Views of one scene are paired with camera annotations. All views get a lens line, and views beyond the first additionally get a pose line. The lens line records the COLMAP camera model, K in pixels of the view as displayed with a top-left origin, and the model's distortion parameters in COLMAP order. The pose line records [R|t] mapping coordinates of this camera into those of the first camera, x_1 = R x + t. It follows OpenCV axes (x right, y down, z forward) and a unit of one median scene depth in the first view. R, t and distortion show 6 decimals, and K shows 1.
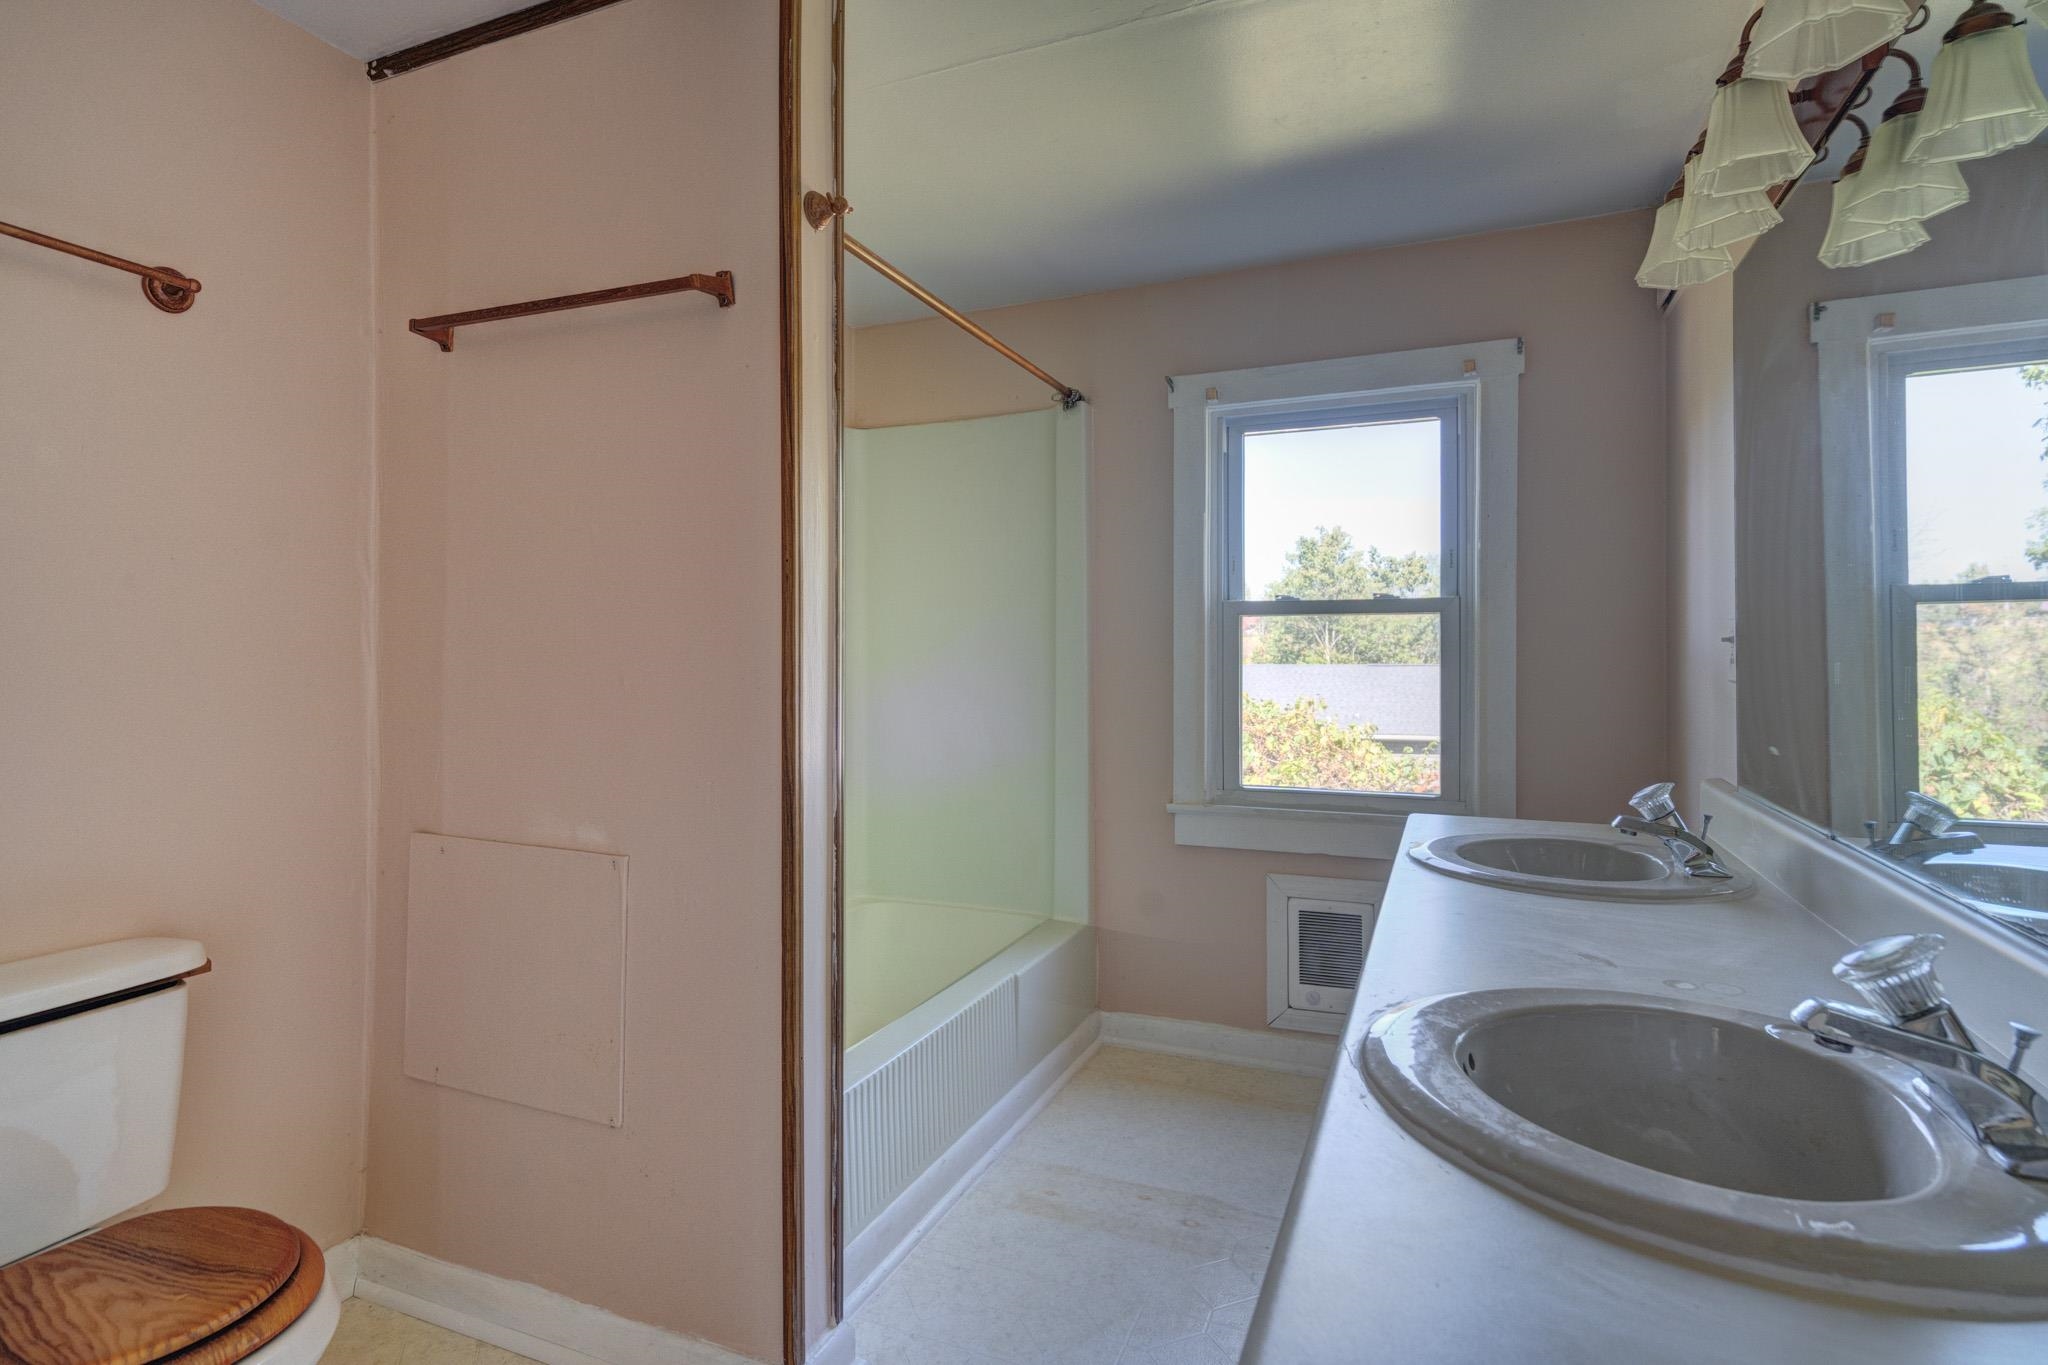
lens RADIAL K [[1010.6, 0, 1021.2], [0, 1010.6, 655.3], [0, 0, 1]] dist [0.000505, 0.000536]
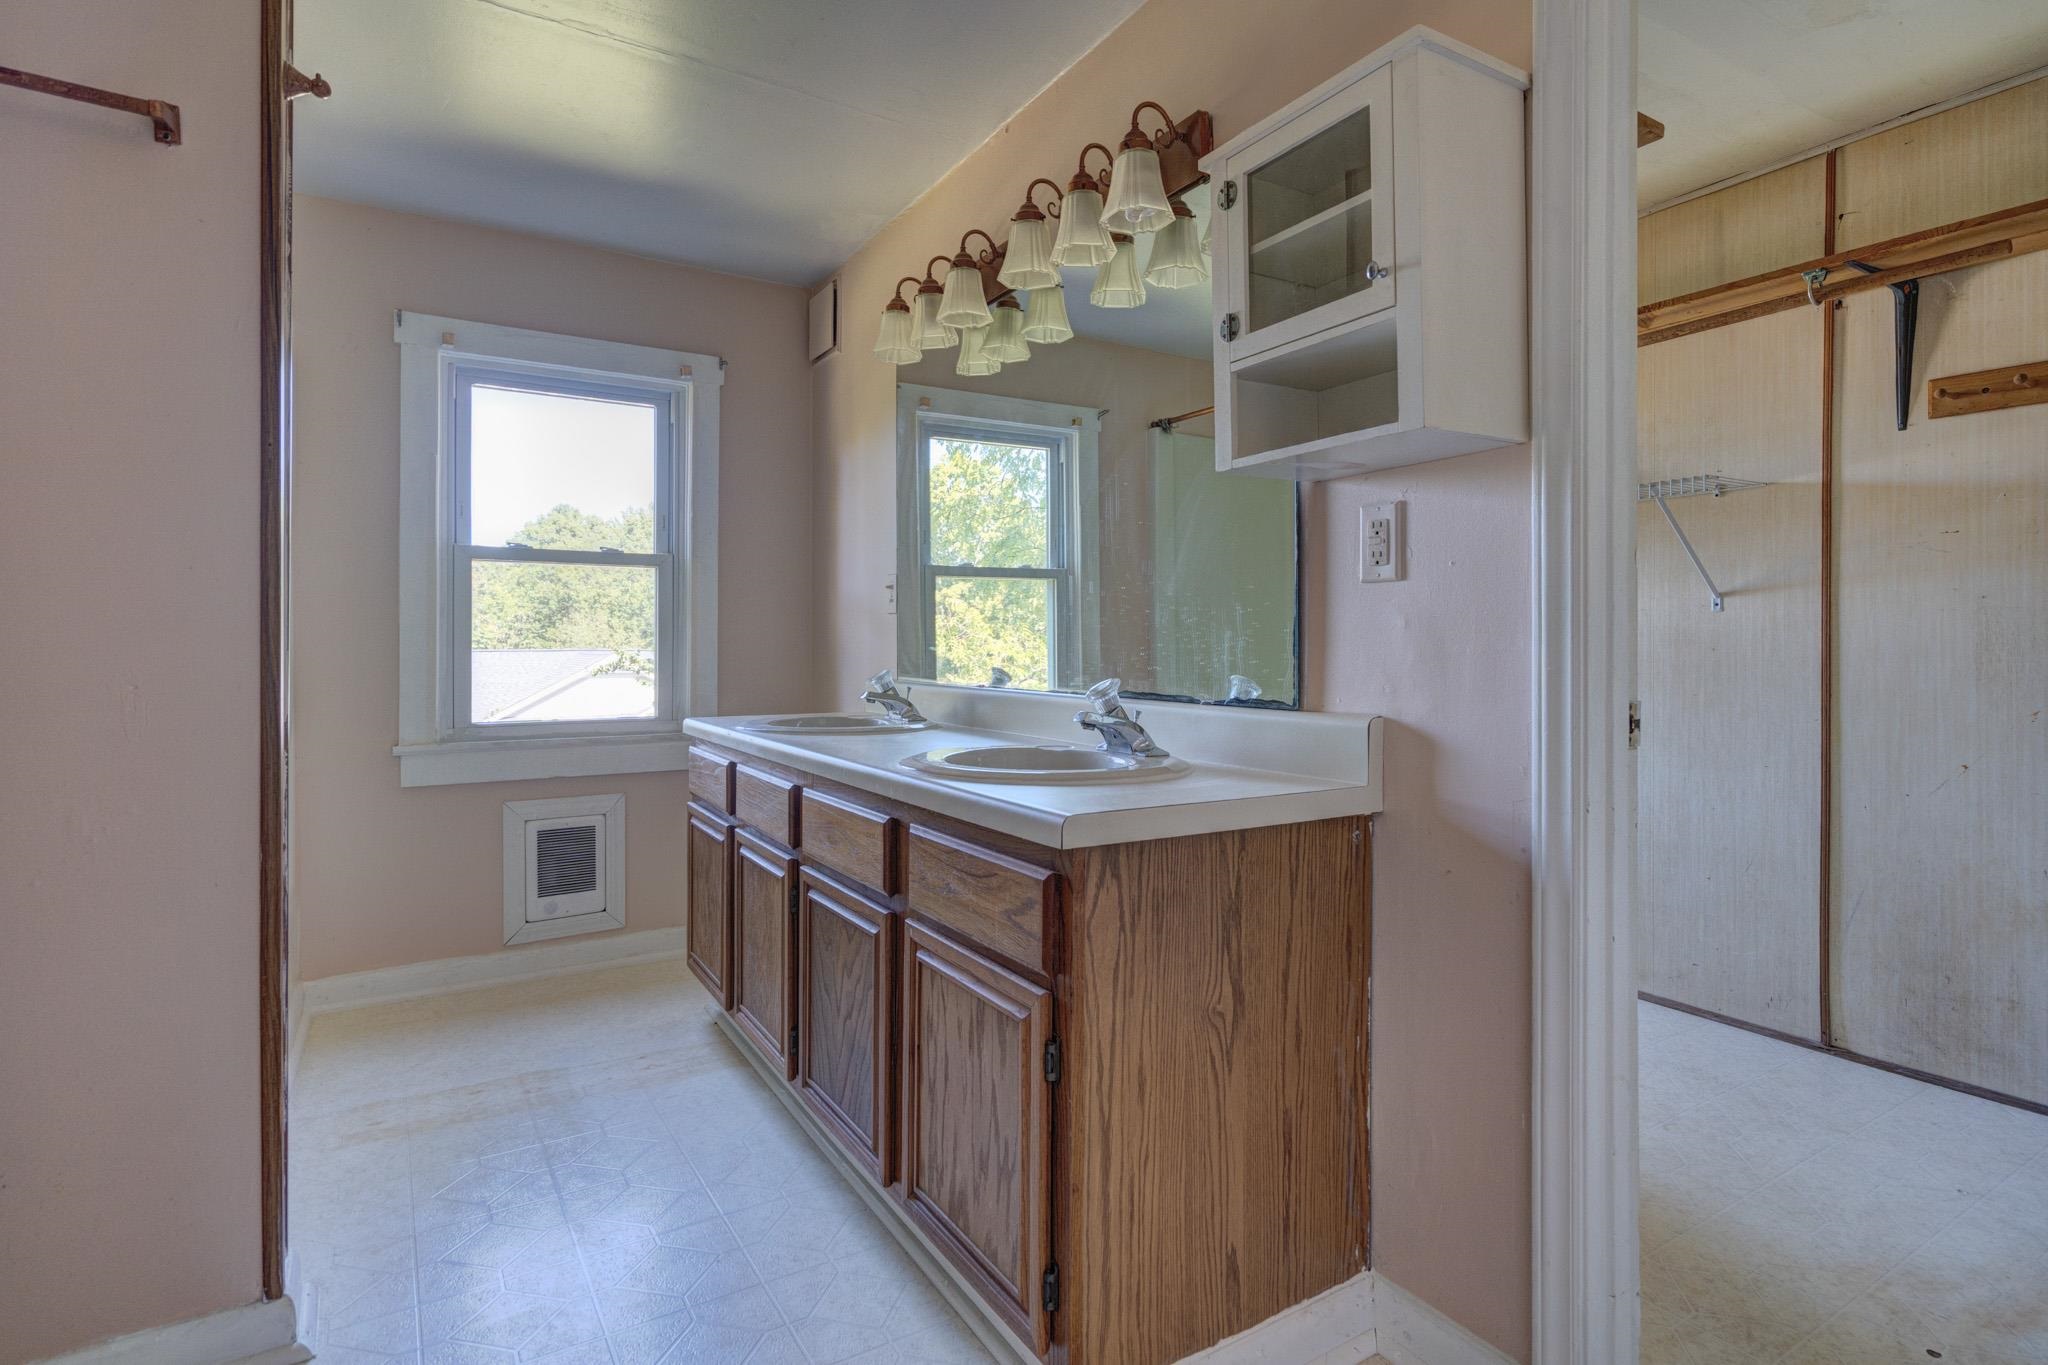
lens RADIAL K [[1010.6, 0, 1021.2], [0, 1010.6, 655.3], [0, 0, 1]] dist [0.000505, 0.000536]
pose [[0.580730, -0.008569, 0.814051, -0.315318], [-0.003063, 0.999915, 0.012710, 0.046507], [-0.814090, -0.009875, 0.580654, -0.065185]]
